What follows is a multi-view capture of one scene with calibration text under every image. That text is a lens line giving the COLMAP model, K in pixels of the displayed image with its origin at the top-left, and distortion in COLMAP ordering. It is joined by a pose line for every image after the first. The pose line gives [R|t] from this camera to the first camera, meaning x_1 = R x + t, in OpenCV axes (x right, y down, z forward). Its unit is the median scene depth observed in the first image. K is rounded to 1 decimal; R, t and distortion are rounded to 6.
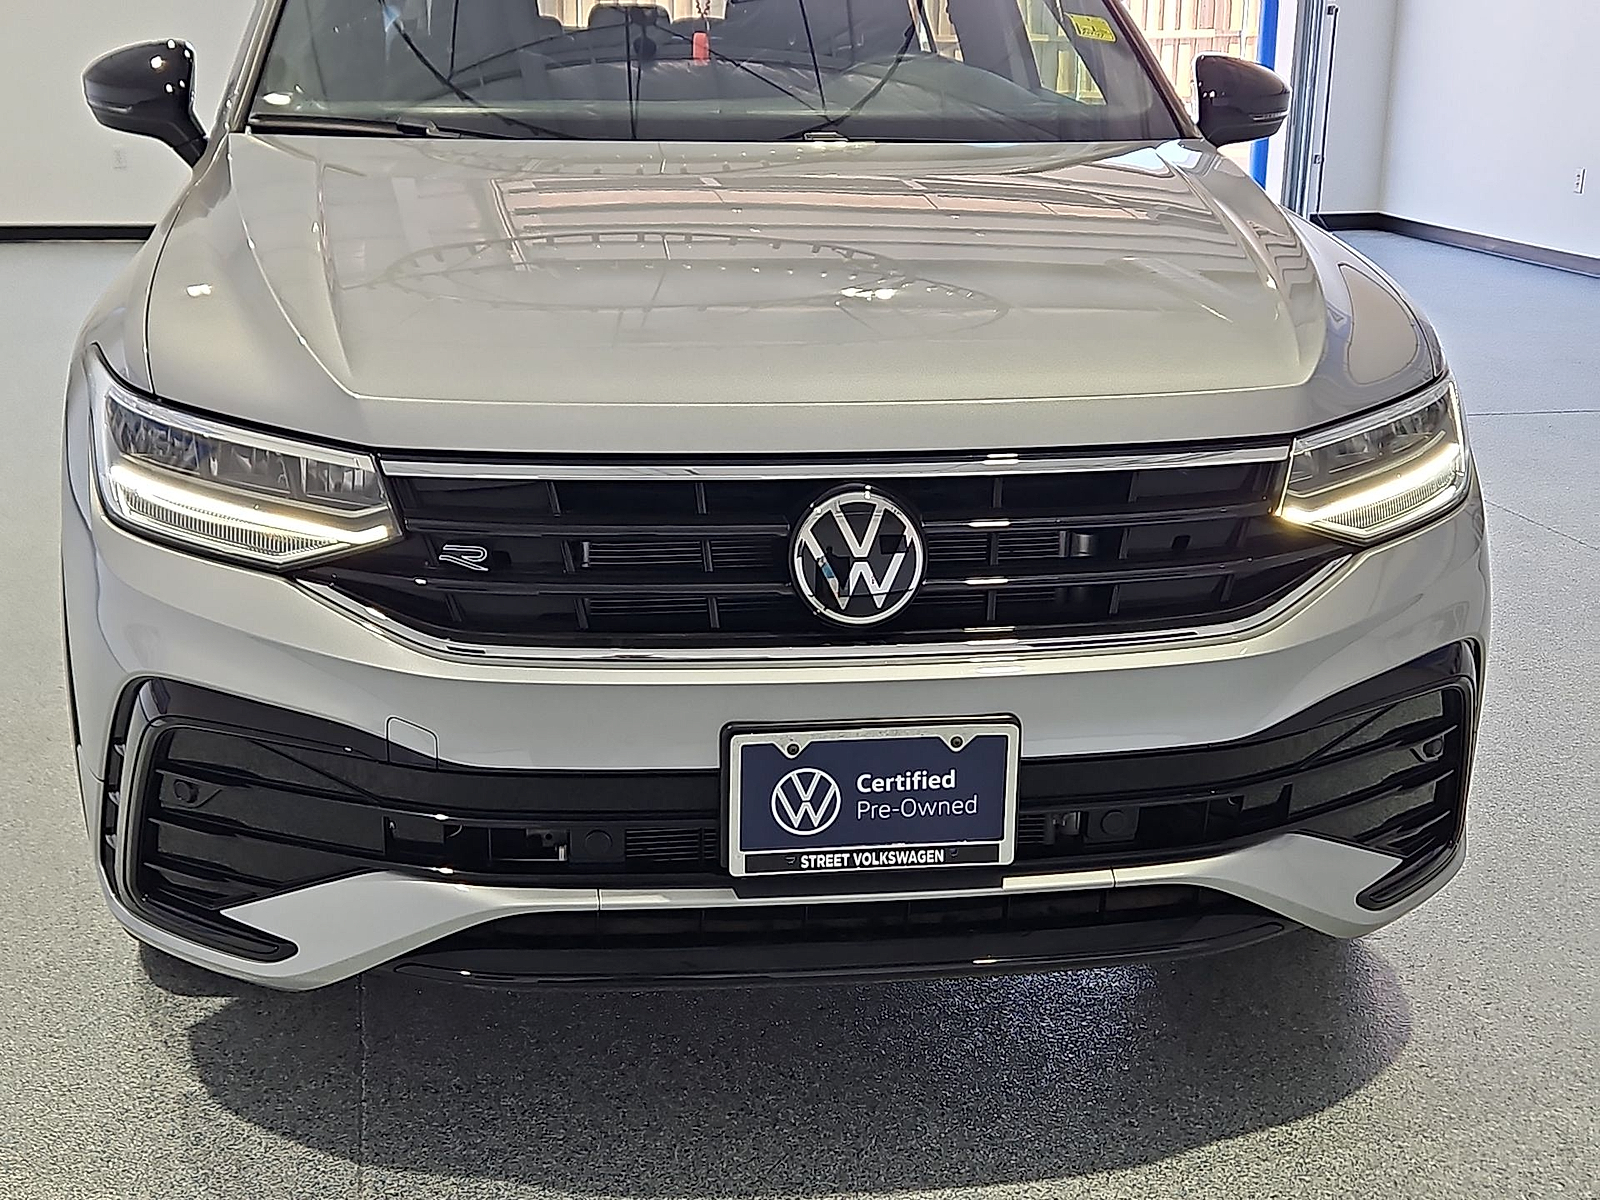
lens RADIAL K [[2227.8, 0, 797.2], [0, 2227.8, 675.1], [0, 0, 1]] dist [0.041614, 0.038948]
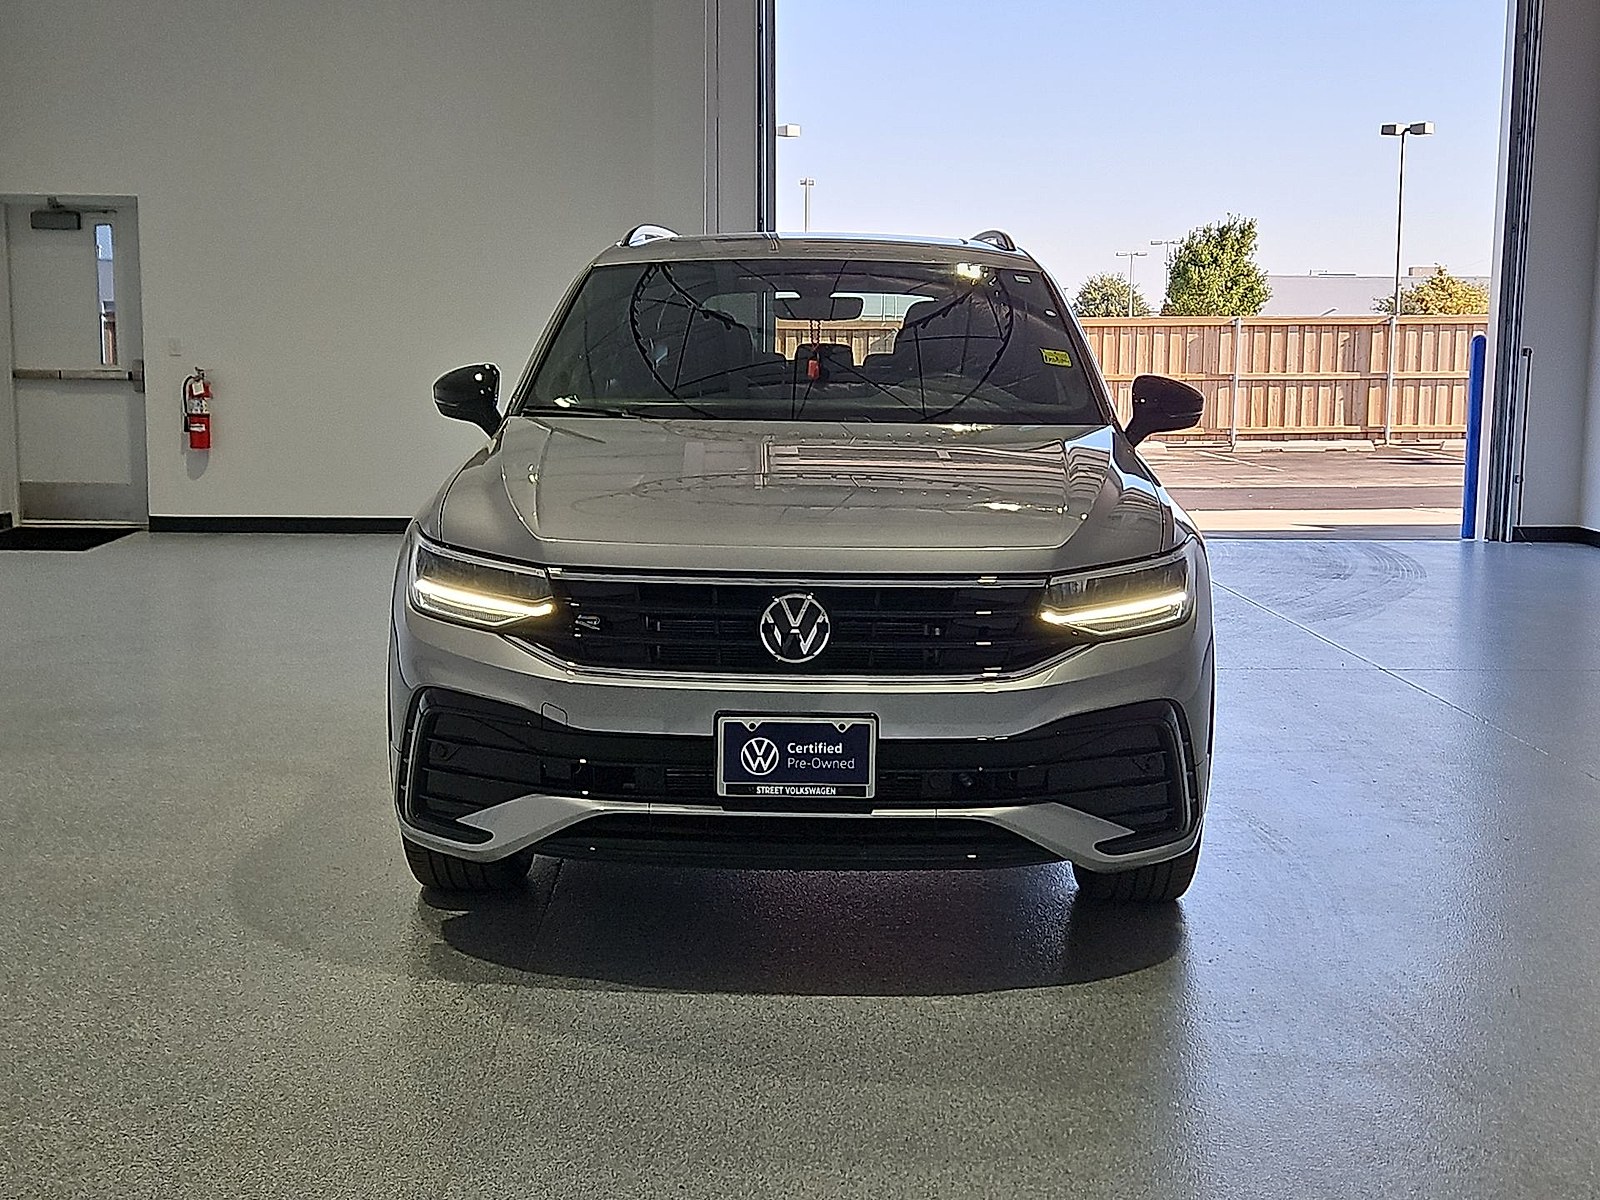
lens RADIAL K [[2227.8, 0, 797.2], [0, 2227.8, 675.1], [0, 0, 1]] dist [0.041614, 0.038948]
pose [[0.986605, 0.025619, -0.161105, 0.327997], [-0.048727, 0.988787, -0.141162, 0.247360], [0.155682, 0.147122, 0.976790, -0.804076]]
